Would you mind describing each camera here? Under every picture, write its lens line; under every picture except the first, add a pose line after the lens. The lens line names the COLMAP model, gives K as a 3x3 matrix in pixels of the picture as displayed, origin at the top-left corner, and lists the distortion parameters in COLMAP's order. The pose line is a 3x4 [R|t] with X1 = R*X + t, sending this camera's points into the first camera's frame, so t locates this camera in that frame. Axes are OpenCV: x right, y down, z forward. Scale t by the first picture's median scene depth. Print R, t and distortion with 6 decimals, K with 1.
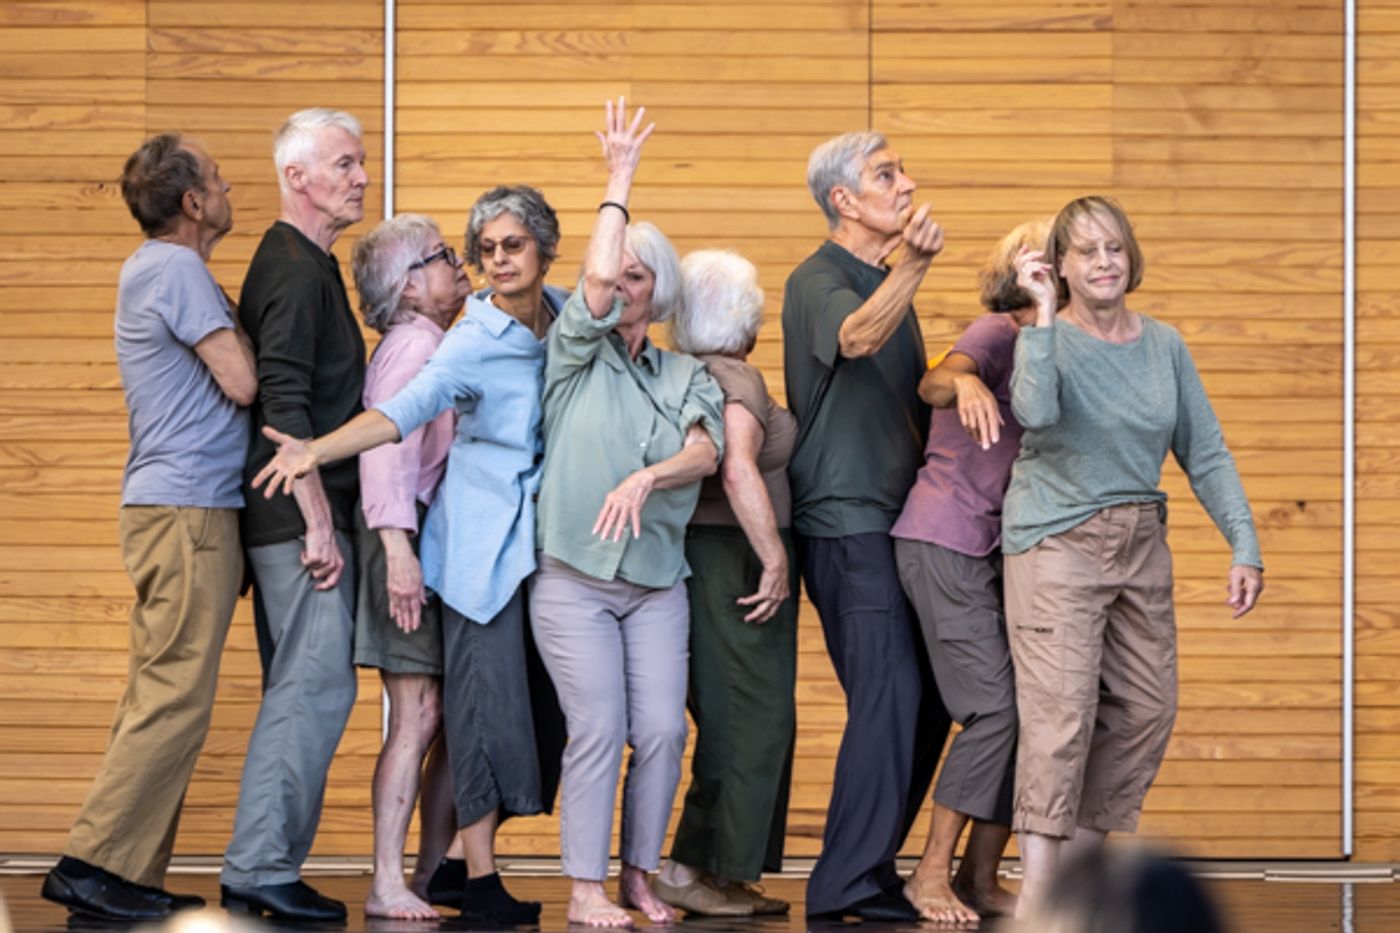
lens RADIAL K [[8254.6, 0, 879.7], [0, 8254.6, 468.1], [0, 0, 1]] dist [-0.066967, -1.701893]
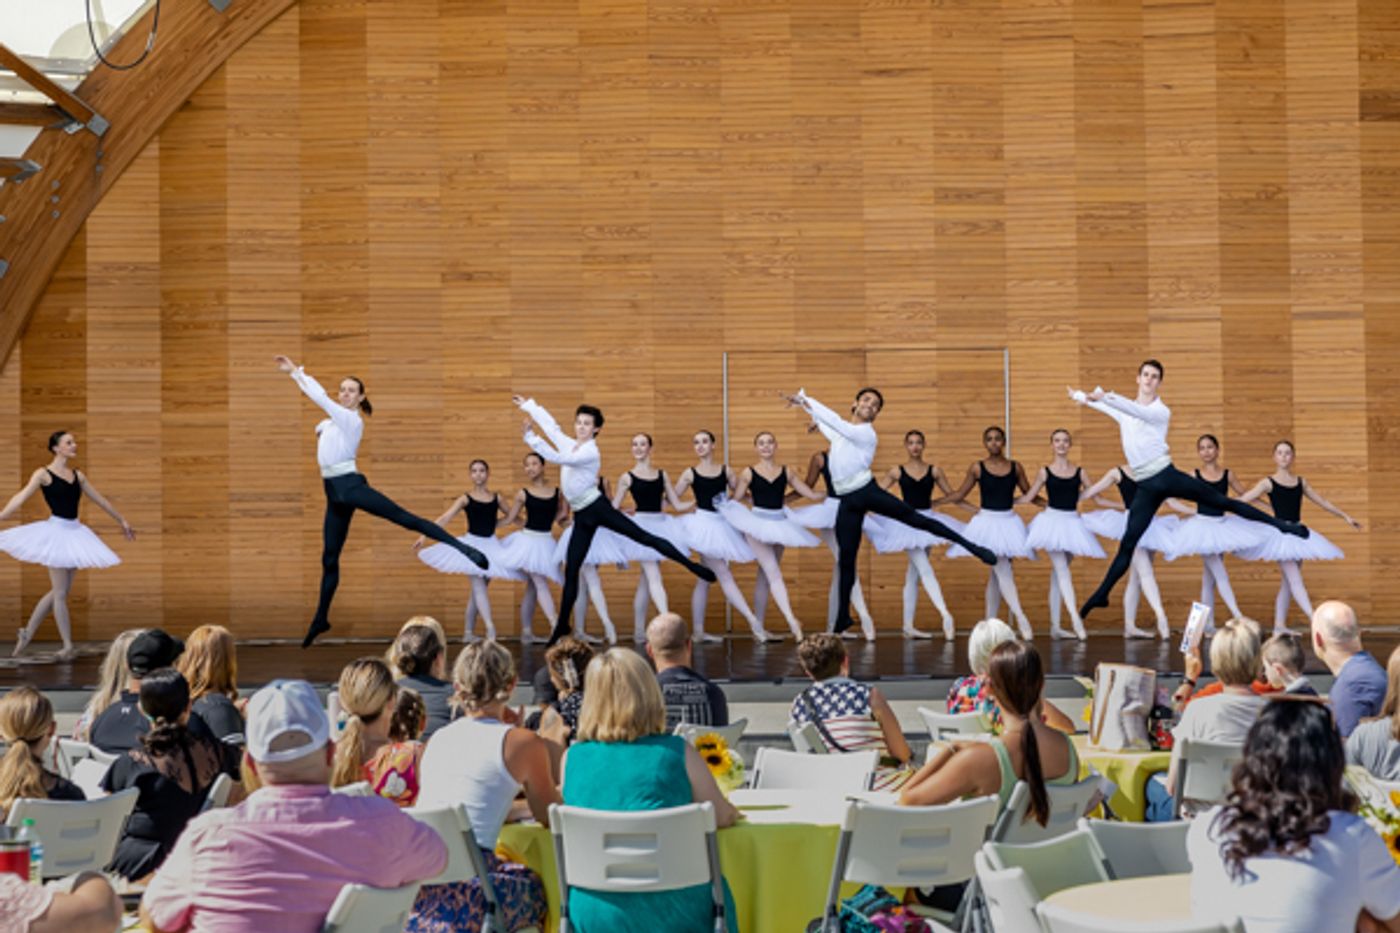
lens RADIAL K [[5668.1, 0, 624.7], [0, 5668.1, 215.4], [0, 0, 1]] dist [0.173516, 0.900456]
pose [[0.996512, -0.020979, -0.080774, 0.089823], [0.013790, 0.995976, -0.088556, 0.081666], [0.082307, 0.087134, 0.992791, -1.331548]]
